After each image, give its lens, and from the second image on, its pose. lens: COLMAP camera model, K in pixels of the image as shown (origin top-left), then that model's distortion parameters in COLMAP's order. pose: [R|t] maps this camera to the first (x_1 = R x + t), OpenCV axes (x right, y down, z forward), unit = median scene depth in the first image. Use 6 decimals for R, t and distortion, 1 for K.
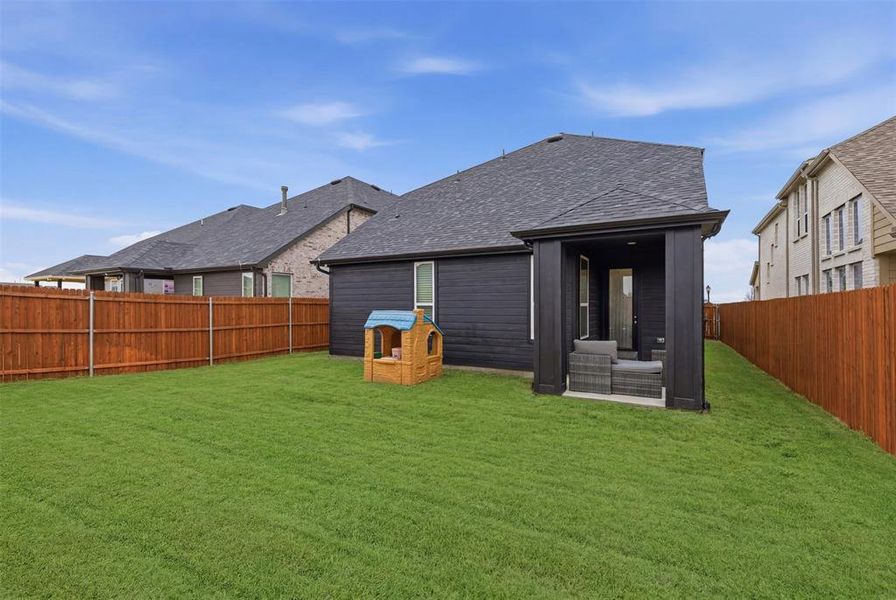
lens RADIAL K [[402.9, 0, 449.4], [0, 402.9, 303.4], [0, 0, 1]] dist [0.000335, 0.001293]
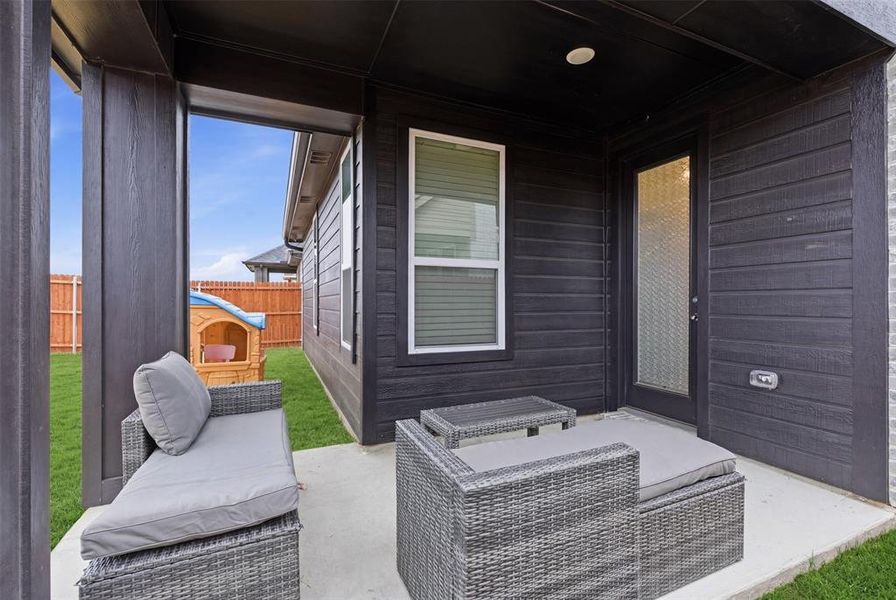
lens RADIAL K [[402.9, 0, 450.0], [0, 402.9, 301.9], [0, 0, 1]] dist [0.000335, 0.001293]
pose [[0.801401, 0.000114, -0.598127, 0.591024], [0.007262, 0.999924, 0.009920, 0.036176], [0.598083, -0.012294, 0.801340, 0.734026]]
